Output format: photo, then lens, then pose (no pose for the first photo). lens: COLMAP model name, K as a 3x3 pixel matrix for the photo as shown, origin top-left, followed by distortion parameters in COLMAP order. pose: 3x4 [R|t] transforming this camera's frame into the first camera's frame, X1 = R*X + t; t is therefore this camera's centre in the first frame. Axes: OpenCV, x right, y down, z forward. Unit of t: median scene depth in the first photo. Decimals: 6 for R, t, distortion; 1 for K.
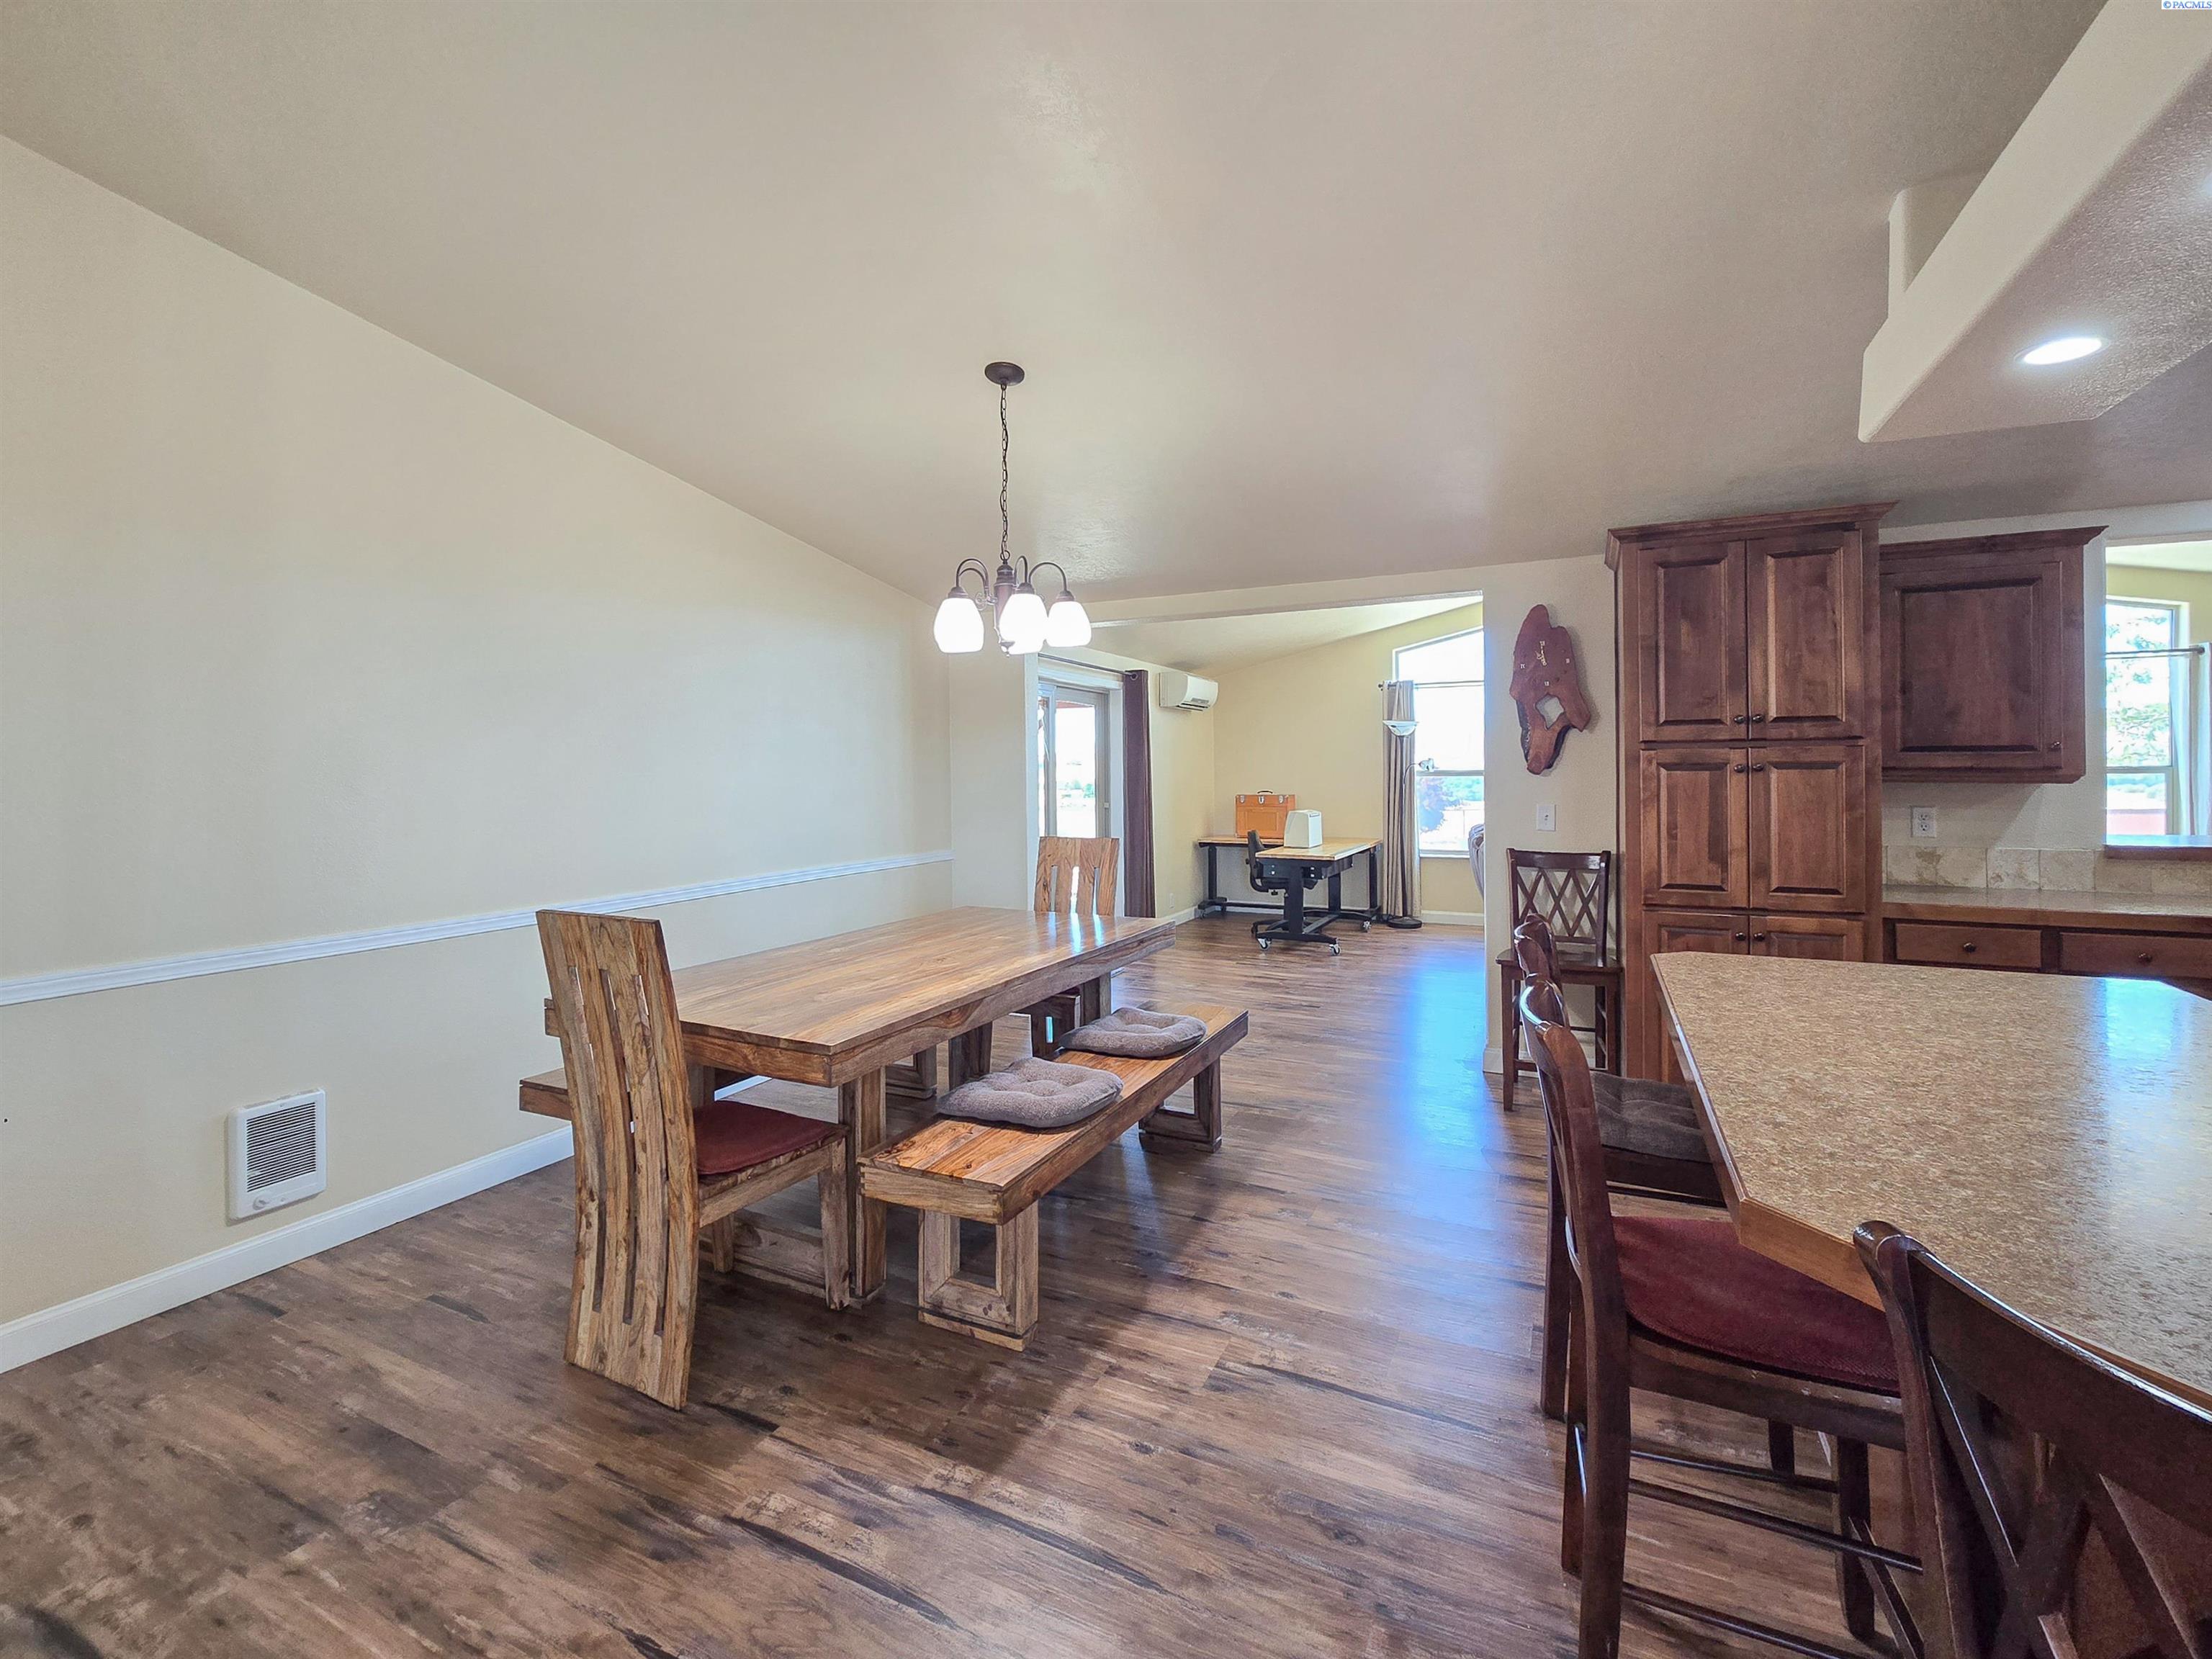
lens RADIAL K [[925.8, 0, 1097.8], [0, 925.8, 789.6], [0, 0, 1]] dist [0.001491, -0.003342]
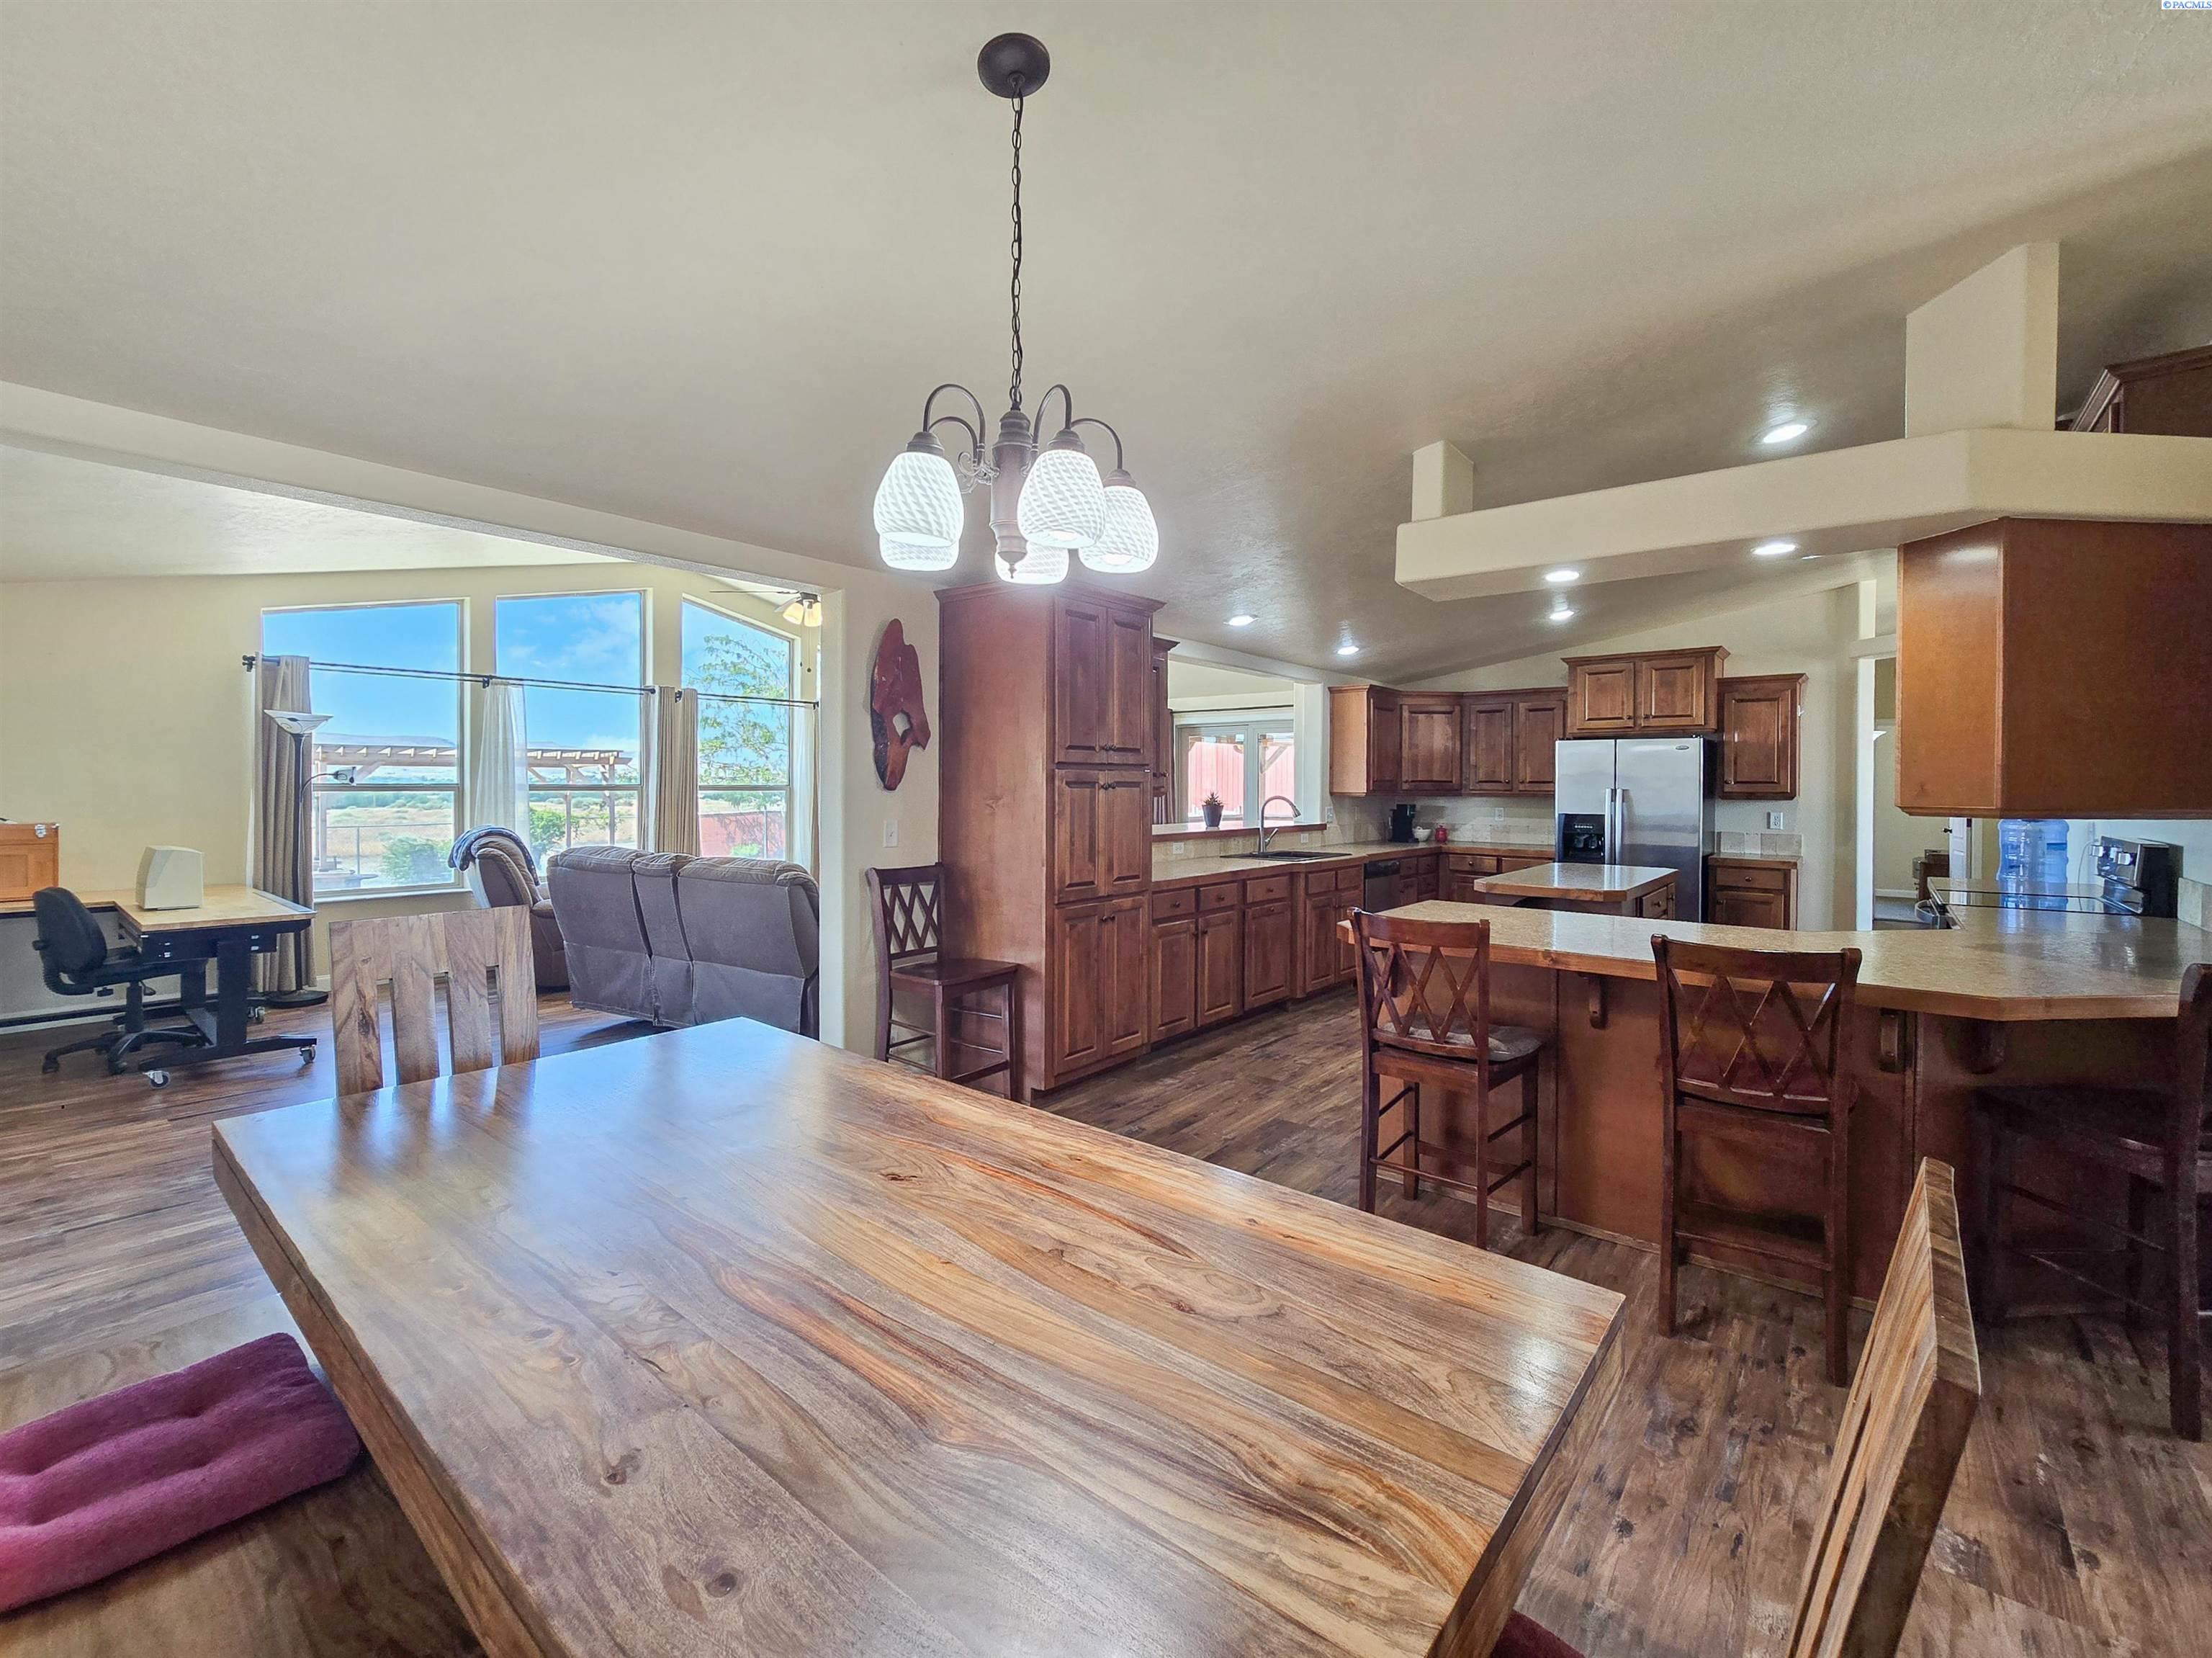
lens RADIAL K [[925.9, 0, 1097.8], [0, 925.9, 789.1], [0, 0, 1]] dist [0.001491, -0.003342]
pose [[0.267949, 0.004795, 0.963421, -0.519223], [0.010365, 0.999915, -0.007859, -0.009278], [-0.963377, 0.012092, 0.267876, 0.663923]]
